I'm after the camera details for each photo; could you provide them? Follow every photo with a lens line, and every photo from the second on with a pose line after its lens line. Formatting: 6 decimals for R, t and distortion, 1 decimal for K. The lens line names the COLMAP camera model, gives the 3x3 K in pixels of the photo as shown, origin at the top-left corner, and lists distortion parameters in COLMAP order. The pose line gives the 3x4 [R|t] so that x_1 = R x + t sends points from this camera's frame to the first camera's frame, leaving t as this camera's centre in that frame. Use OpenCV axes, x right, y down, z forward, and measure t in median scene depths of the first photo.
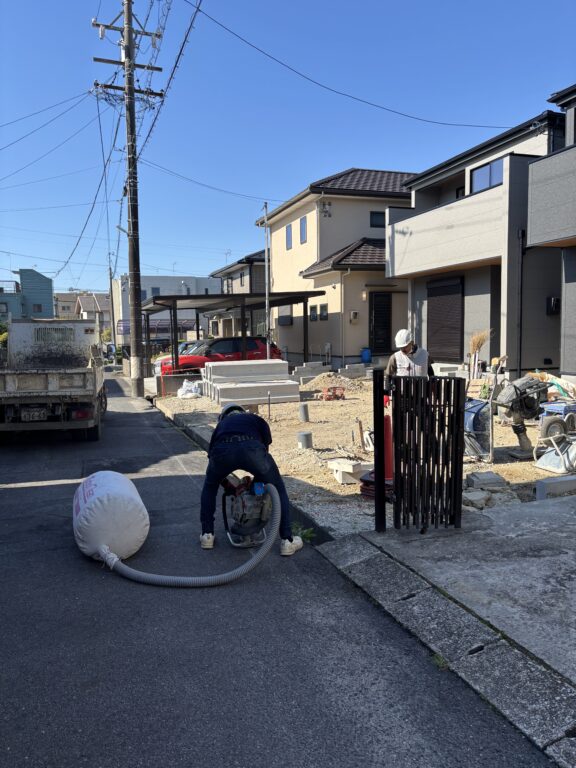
lens RADIAL K [[570.0, 0, 288.0], [0, 570.0, 384.0], [0, 0, 1]] dist [-0.000952, -0.002438]
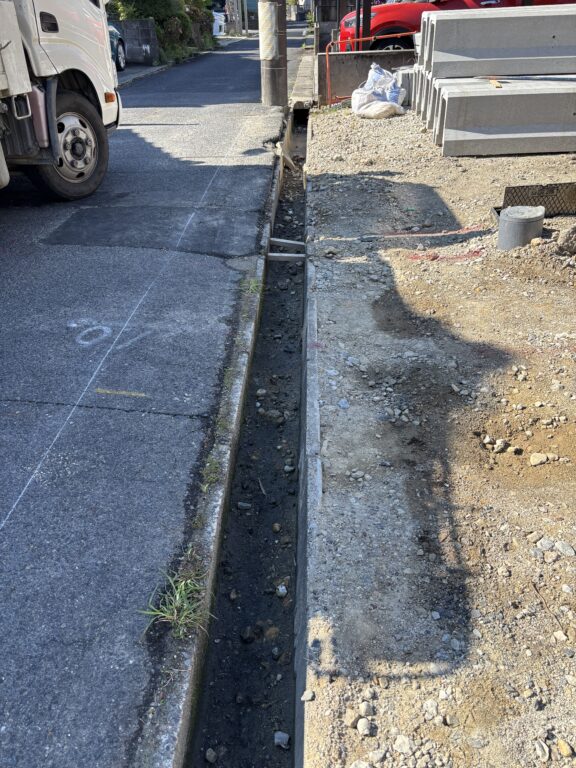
lens RADIAL K [[570.0, 0, 288.0], [0, 570.0, 384.0], [0, 0, 1]] dist [-0.000952, -0.002438]
pose [[0.926109, 0.193842, -0.323648, -0.056143], [-0.011691, 0.872233, 0.488951, -0.006597], [0.377075, -0.449038, 0.810049, 0.523178]]
